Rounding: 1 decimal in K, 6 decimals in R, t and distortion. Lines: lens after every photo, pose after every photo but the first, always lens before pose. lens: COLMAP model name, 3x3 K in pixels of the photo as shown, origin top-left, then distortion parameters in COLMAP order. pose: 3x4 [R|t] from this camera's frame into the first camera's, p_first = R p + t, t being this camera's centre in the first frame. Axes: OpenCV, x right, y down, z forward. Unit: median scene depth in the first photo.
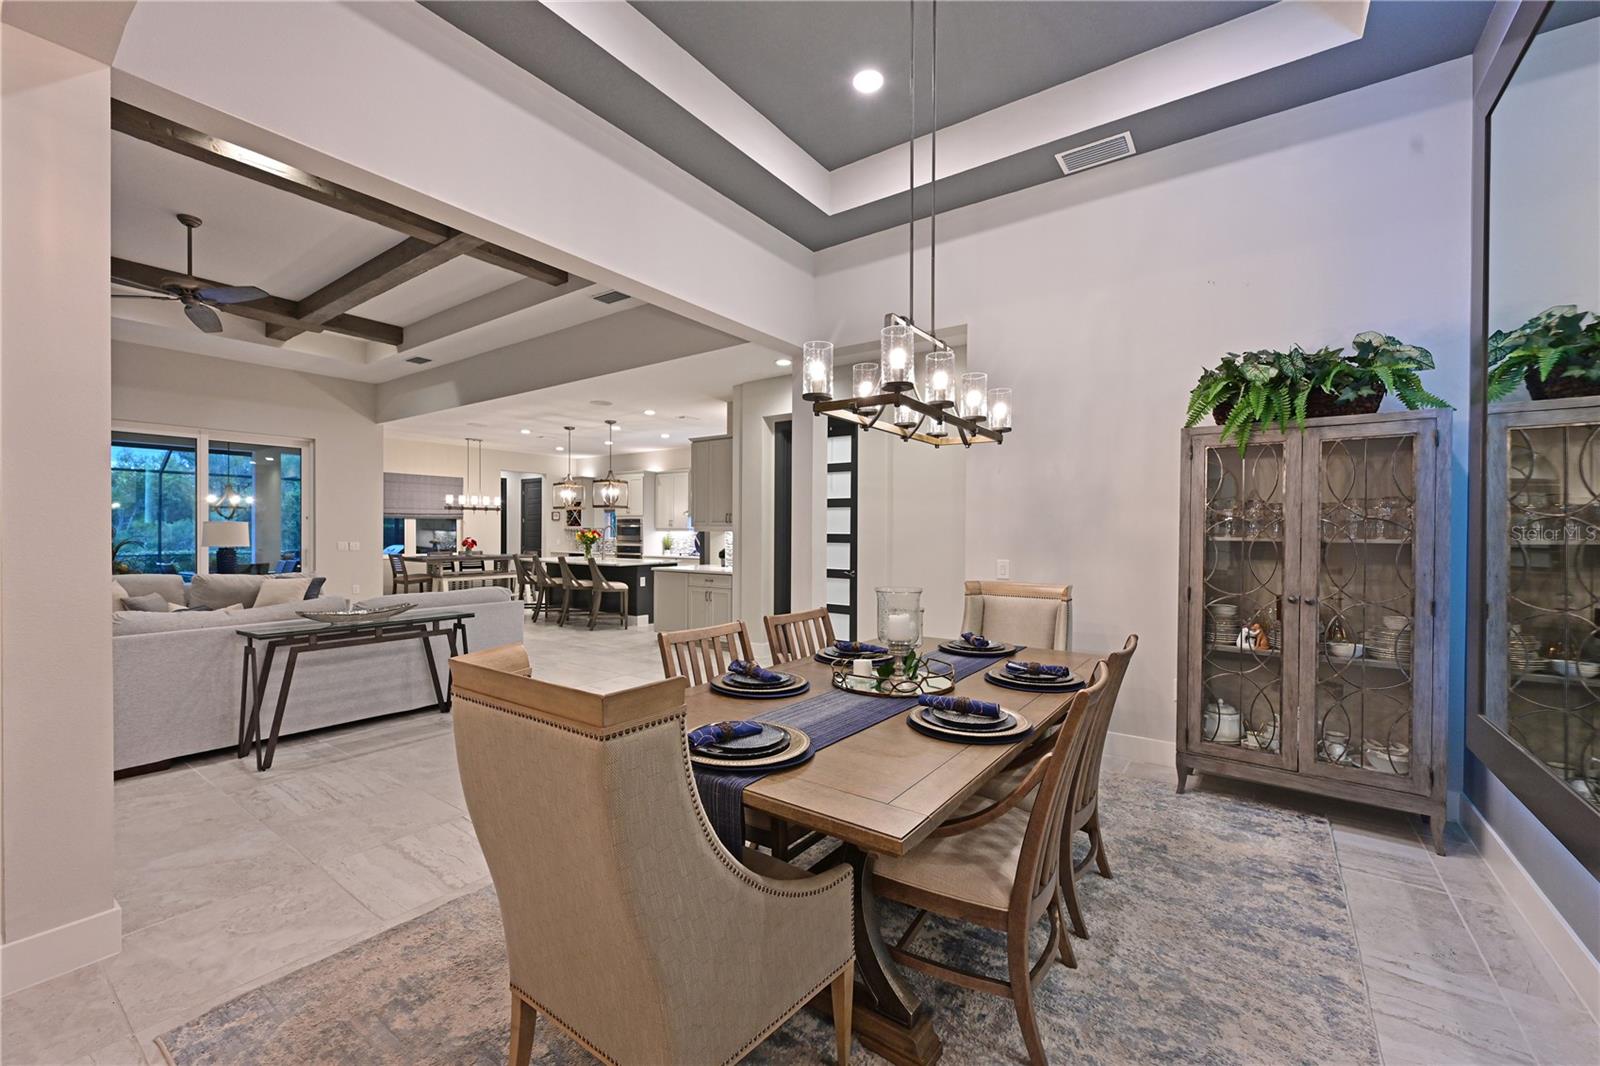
lens RADIAL K [[638.3, 0, 800.0], [0, 638.3, 533.0], [0, 0, 1]] dist [-0.000209, -0.000052]
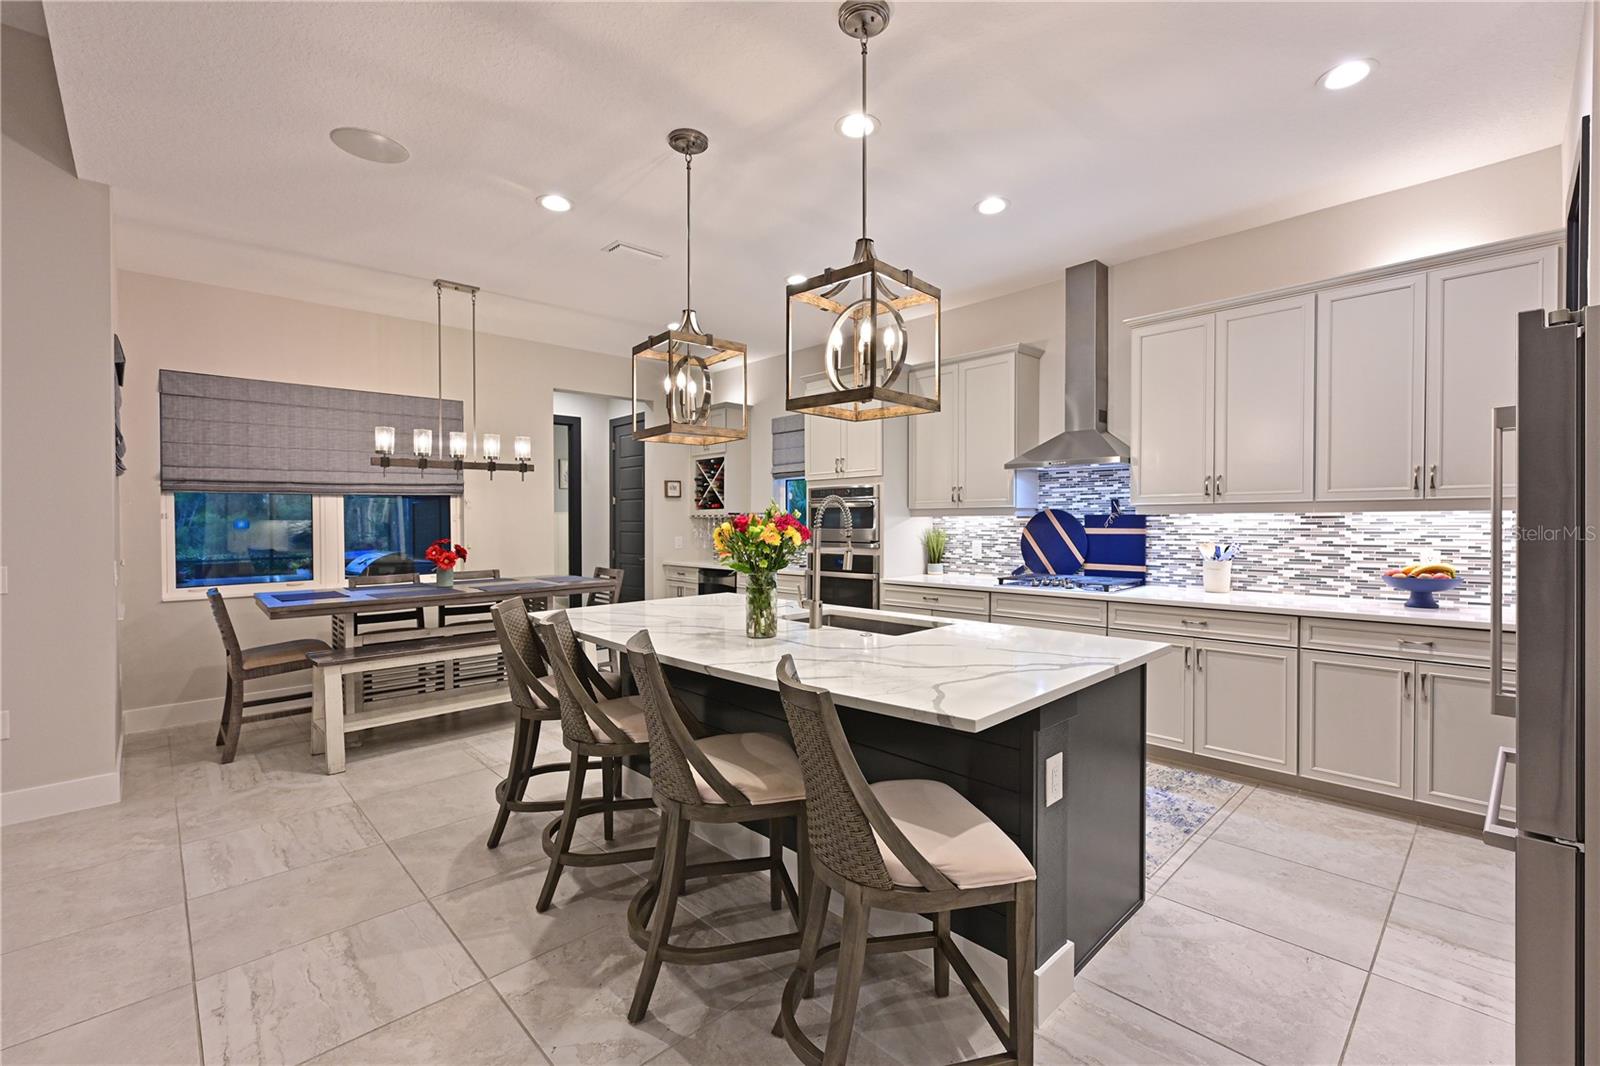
lens RADIAL K [[649.1, 0, 818.3], [0, 649.1, 517.3], [0, 0, 1]] dist [-0.000708, -0.000106]
pose [[0.988194, -0.018031, -0.152140, -0.219665], [0.018150, 0.999835, -0.000606, -0.003221], [0.152126, -0.002163, 0.988359, 0.583782]]
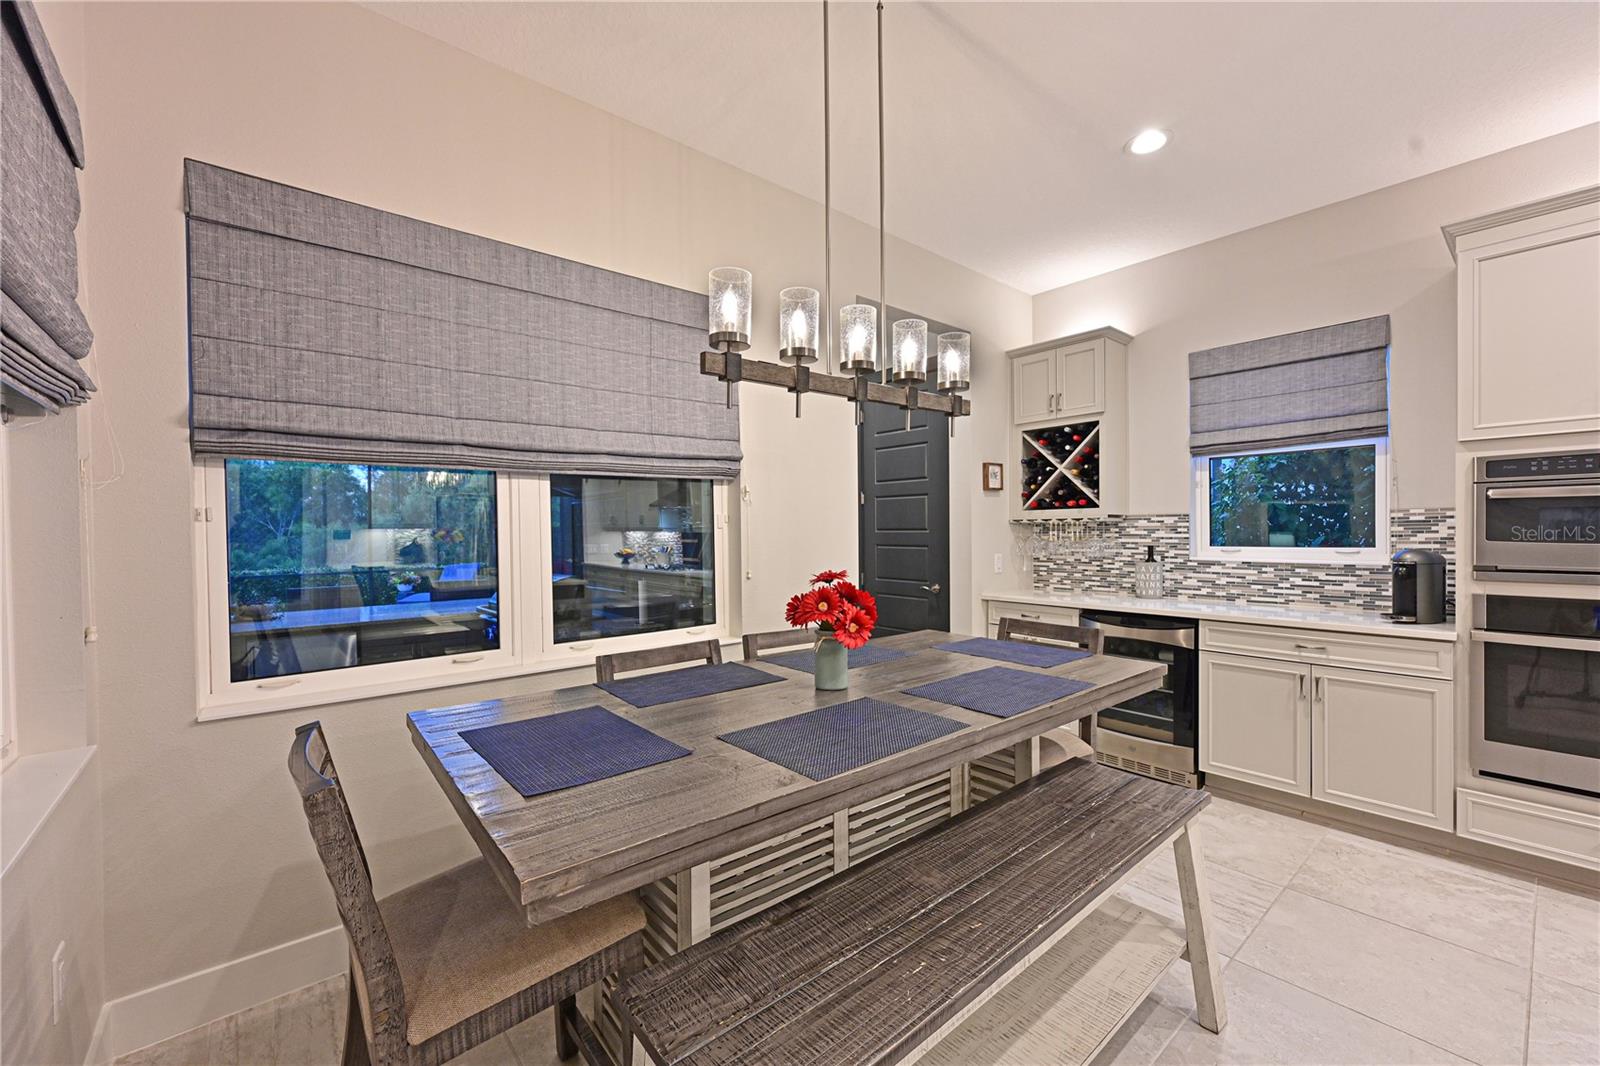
lens RADIAL K [[638.3, 0, 800.0], [0, 638.3, 533.0], [0, 0, 1]] dist [-0.000209, -0.000052]
pose [[0.969011, -0.017366, -0.246406, -0.433525], [0.019771, 0.999778, 0.007290, -0.004614], [0.246225, -0.011935, 0.969139, 0.752687]]
